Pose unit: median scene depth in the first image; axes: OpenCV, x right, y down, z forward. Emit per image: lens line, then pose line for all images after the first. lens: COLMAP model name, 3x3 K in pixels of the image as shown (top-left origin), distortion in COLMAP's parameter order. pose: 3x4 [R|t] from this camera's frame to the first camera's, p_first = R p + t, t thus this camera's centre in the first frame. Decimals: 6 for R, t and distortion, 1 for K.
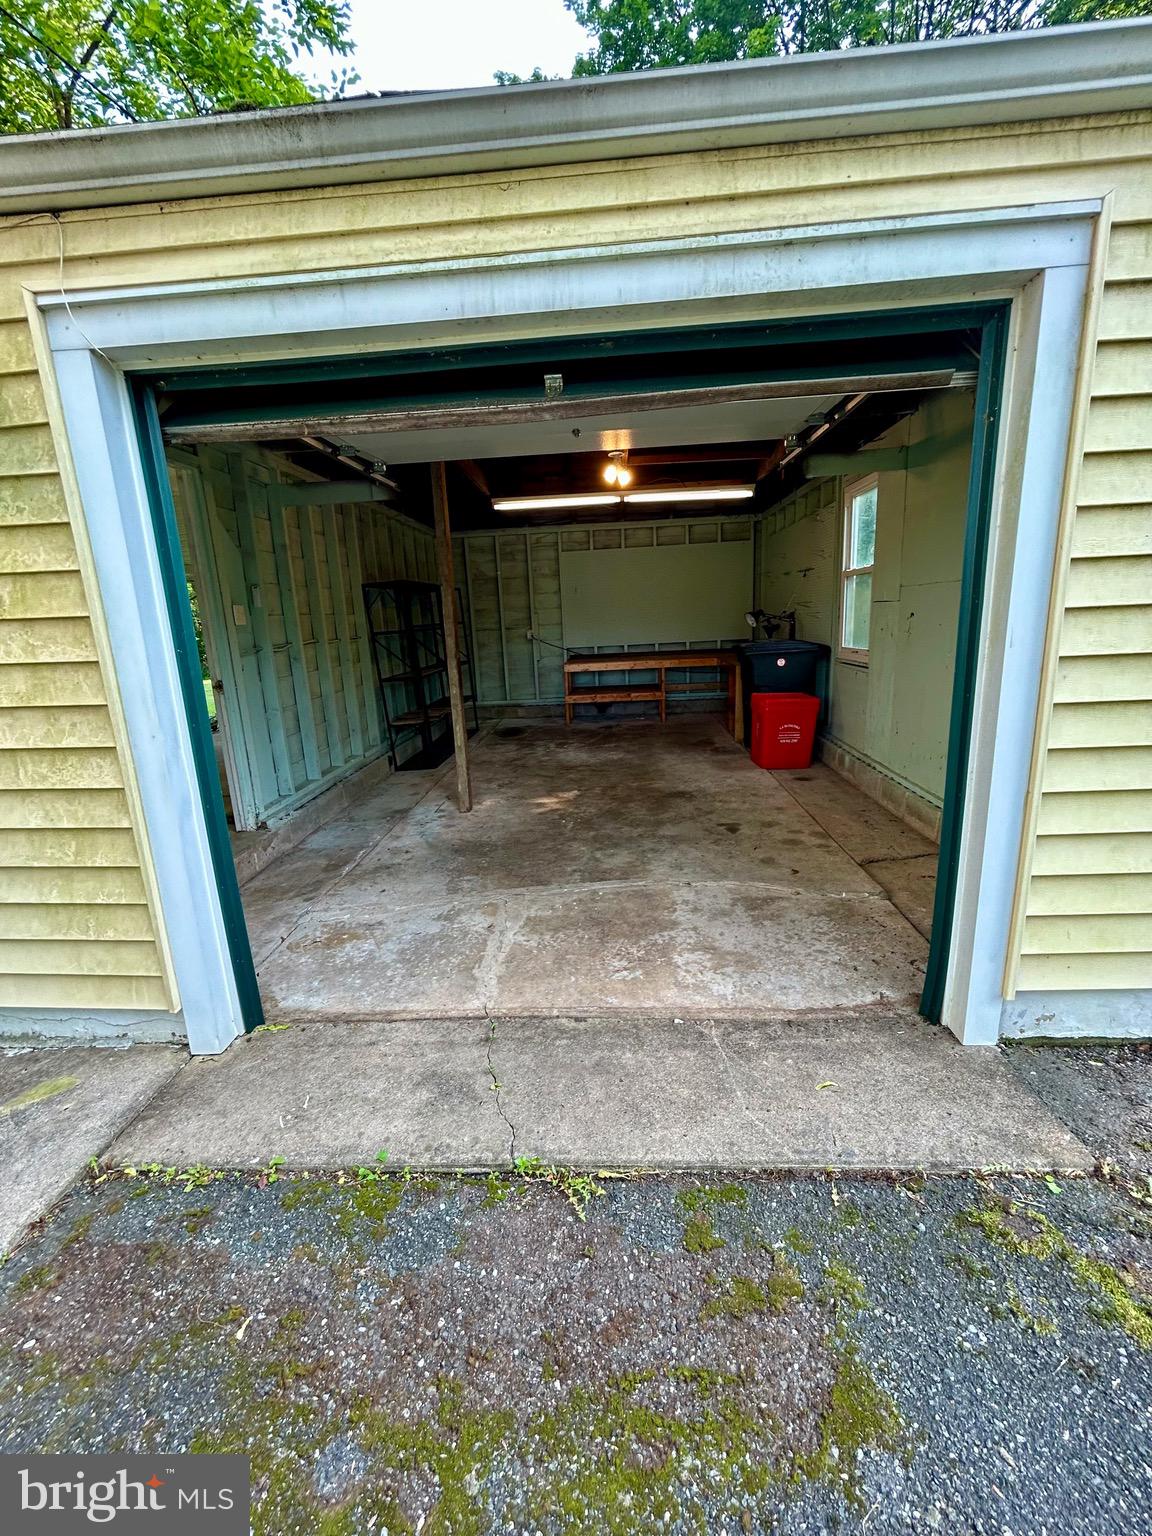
lens RADIAL K [[626.0, 0, 574.7], [0, 626.0, 757.5], [0, 0, 1]] dist [-0.002406, 0.001104]
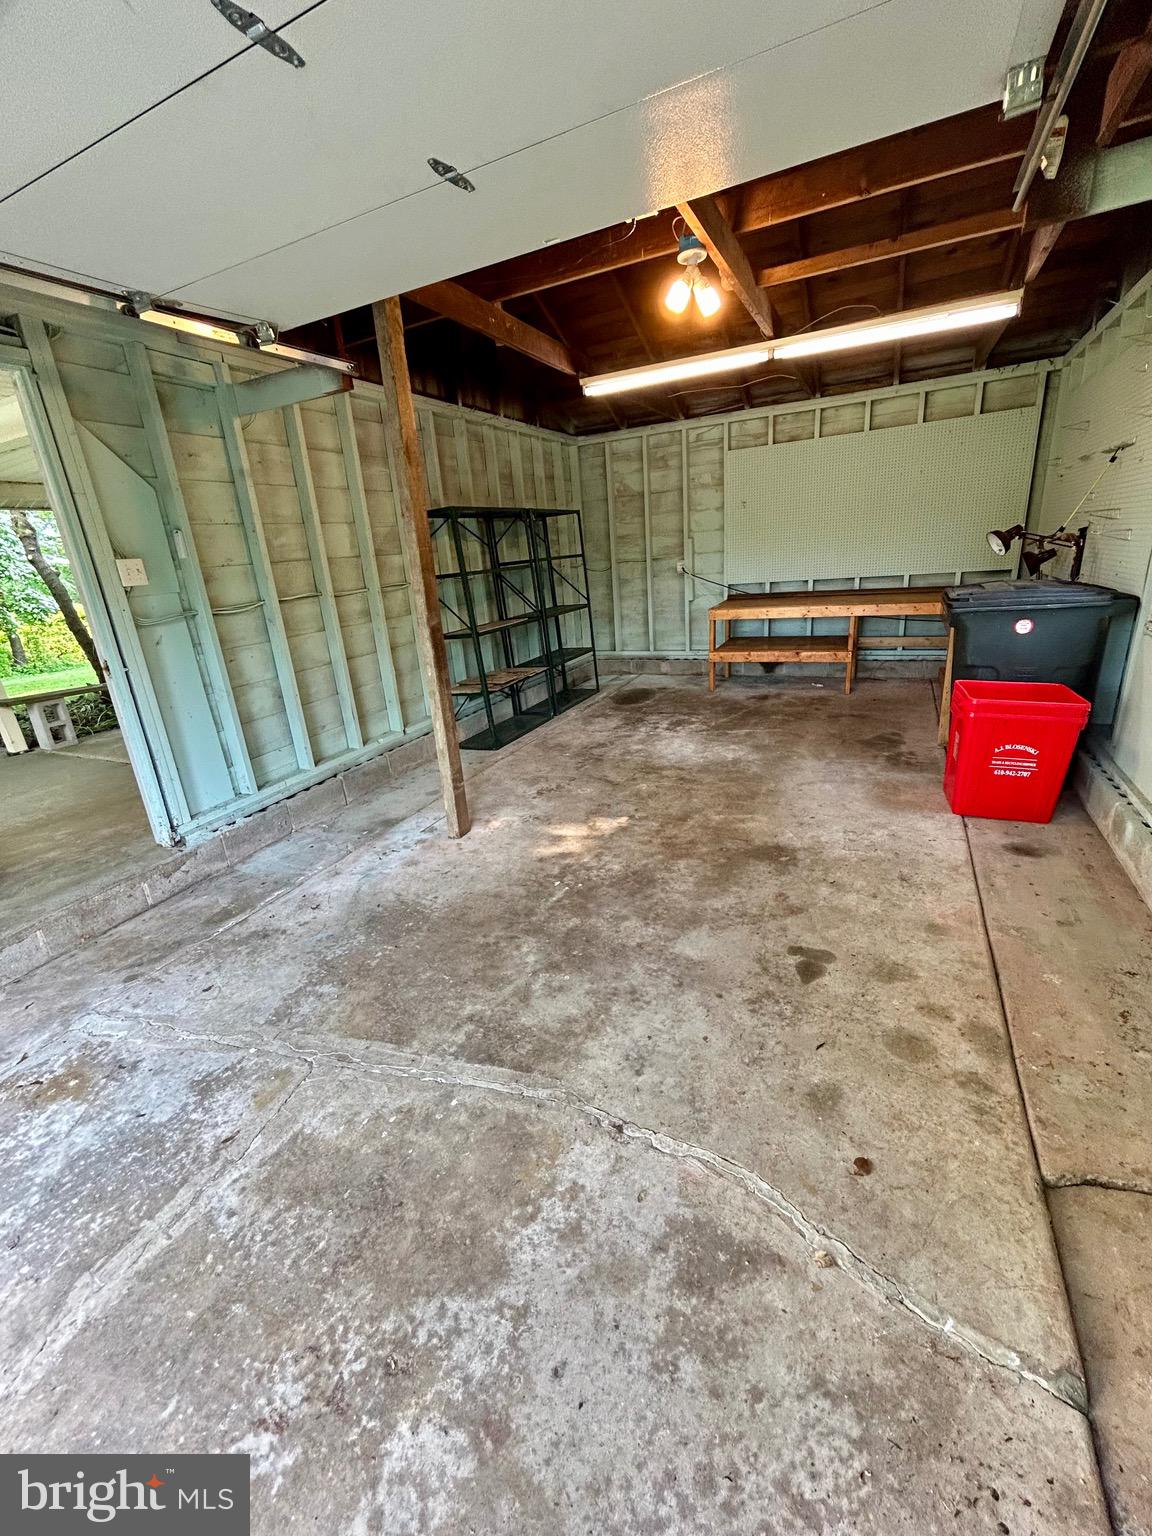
lens RADIAL K [[626.0, 0, 575.2], [0, 626.0, 759.7], [0, 0, 1]] dist [-0.002406, 0.001104]
pose [[0.925168, 0.098727, -0.366494, 0.240246], [-0.051807, 0.989389, 0.135744, -0.122880], [0.376007, -0.106599, 0.920465, 0.441434]]
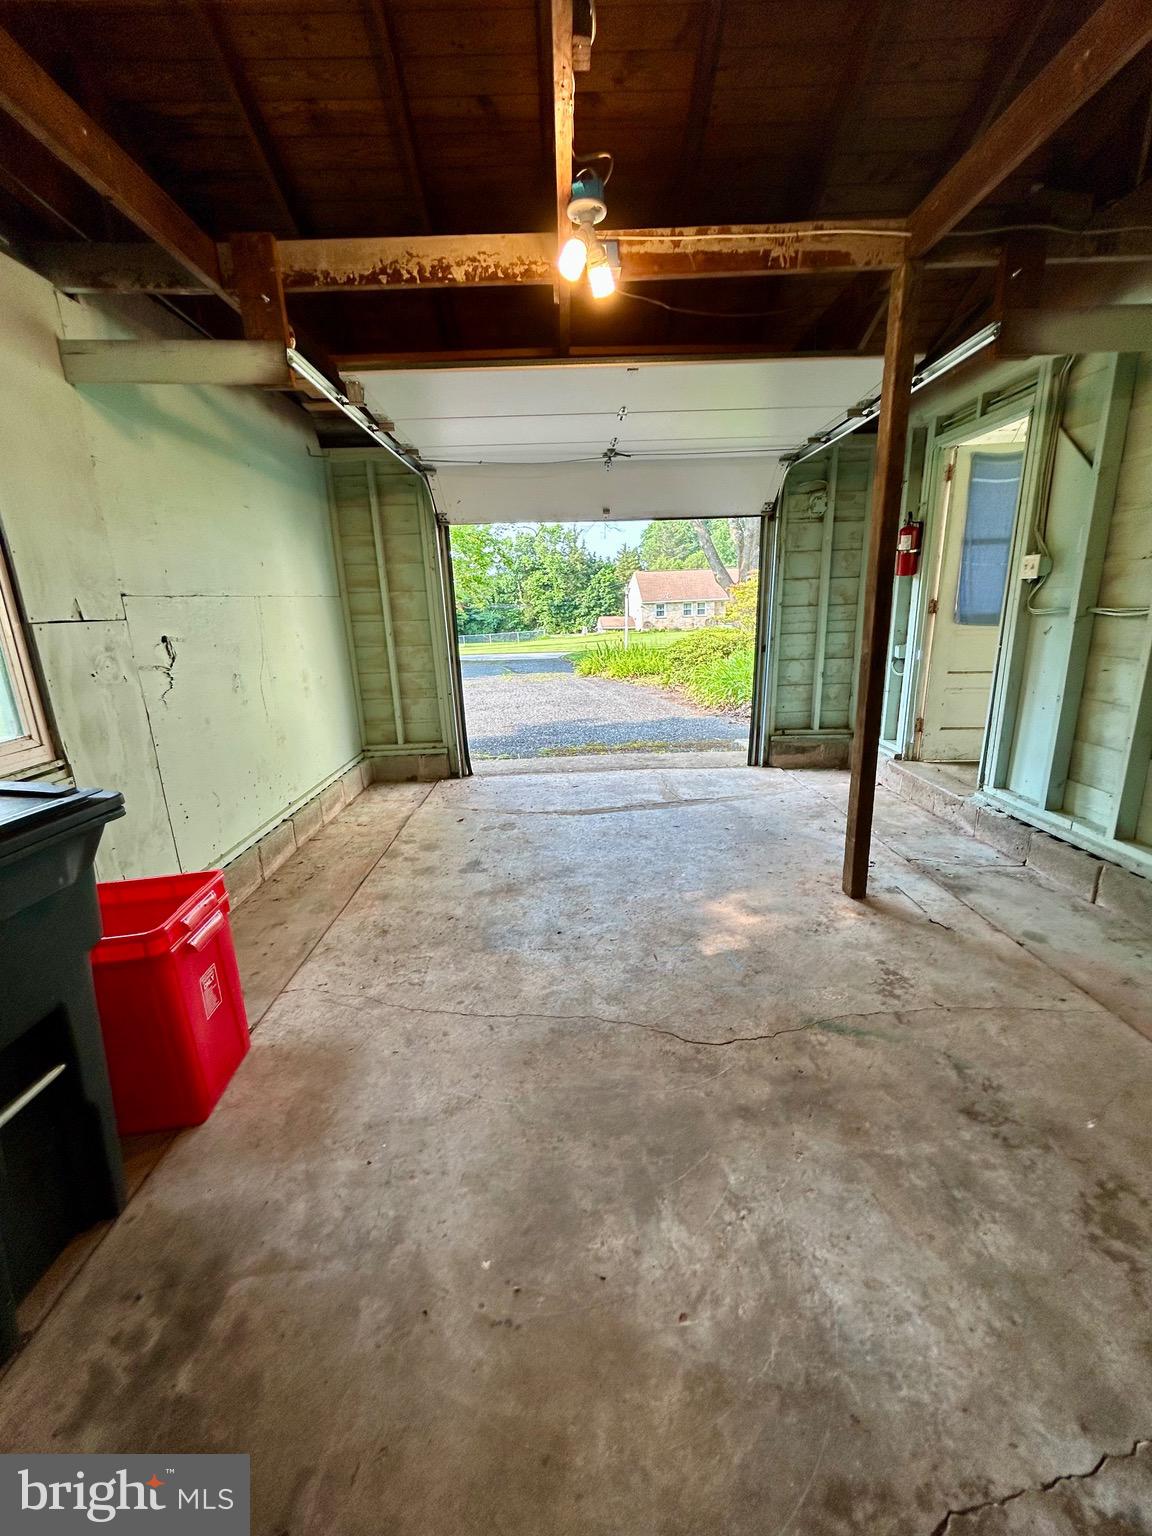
lens RADIAL K [[626.0, 0, 584.8], [0, 626.0, 769.4], [0, 0, 1]] dist [-0.002406, 0.001104]
pose [[-0.993208, 0.095965, -0.065787, 0.144463], [0.053758, 0.879950, 0.472015, -0.386202], [0.103186, 0.465273, -0.879132, 1.673036]]
